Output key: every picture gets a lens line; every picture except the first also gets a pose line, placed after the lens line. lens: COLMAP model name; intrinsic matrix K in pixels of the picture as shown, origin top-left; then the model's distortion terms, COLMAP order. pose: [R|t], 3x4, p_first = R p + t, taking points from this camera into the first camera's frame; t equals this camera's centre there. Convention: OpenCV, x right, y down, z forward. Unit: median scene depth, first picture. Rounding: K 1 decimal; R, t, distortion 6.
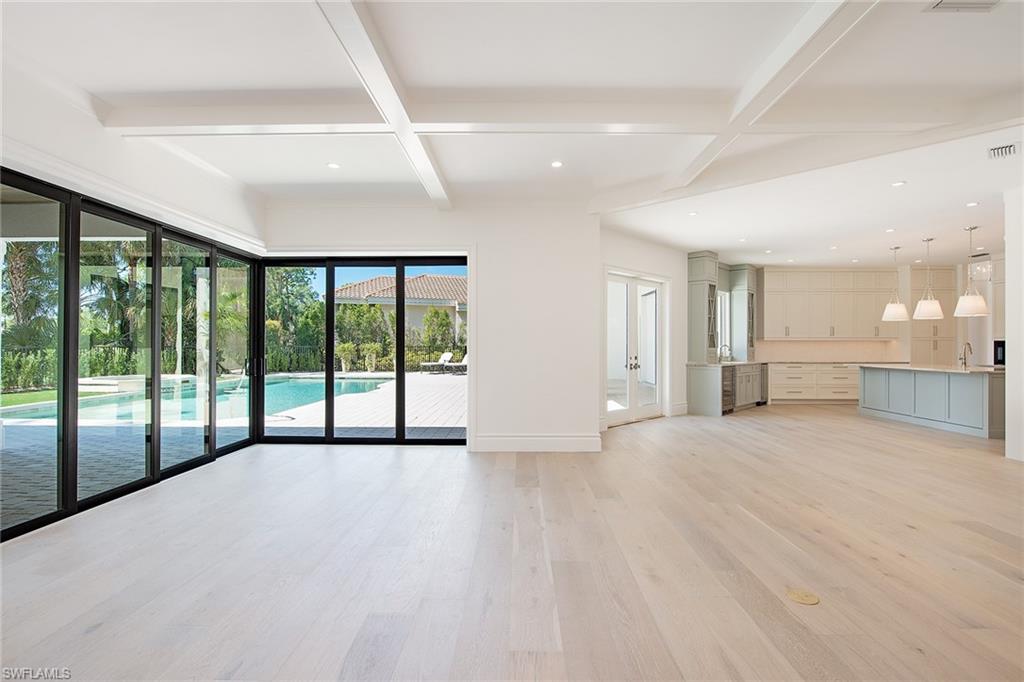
lens RADIAL K [[454.9, 0, 517.1], [0, 454.9, 344.0], [0, 0, 1]] dist [-0.013163, -0.000050]
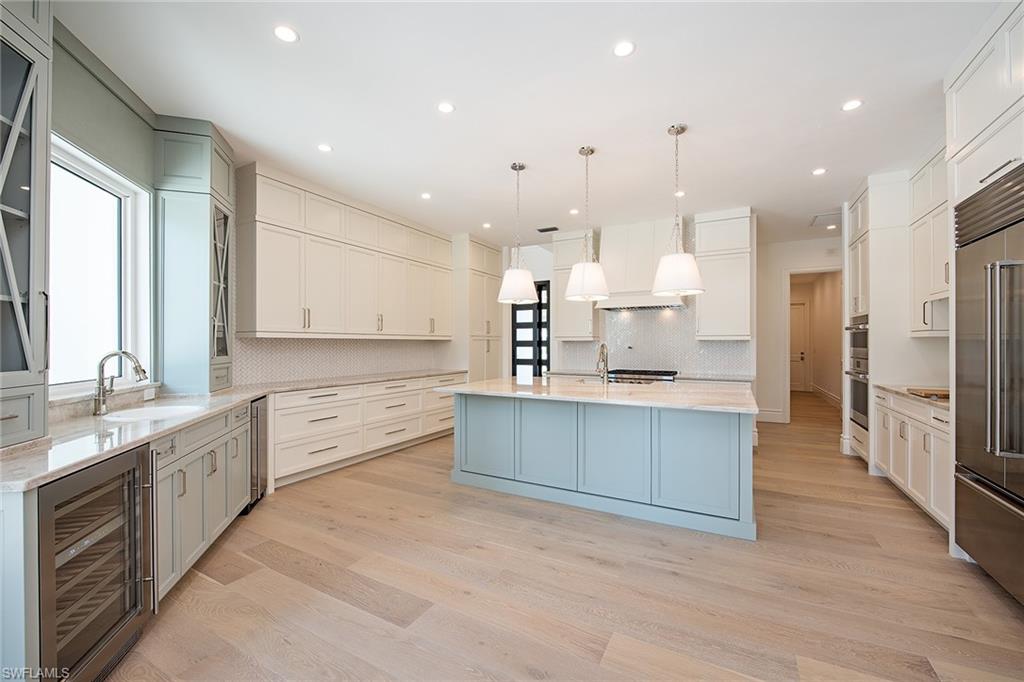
lens RADIAL K [[415.3, 0, 514.6], [0, 415.3, 344.2], [0, 0, 1]] dist [-0.014388, -0.000178]
pose [[0.458125, -0.003242, 0.888882, 0.327230], [-0.000033, 0.999993, 0.003664, -0.003806], [-0.888888, -0.001708, 0.458121, 0.634178]]
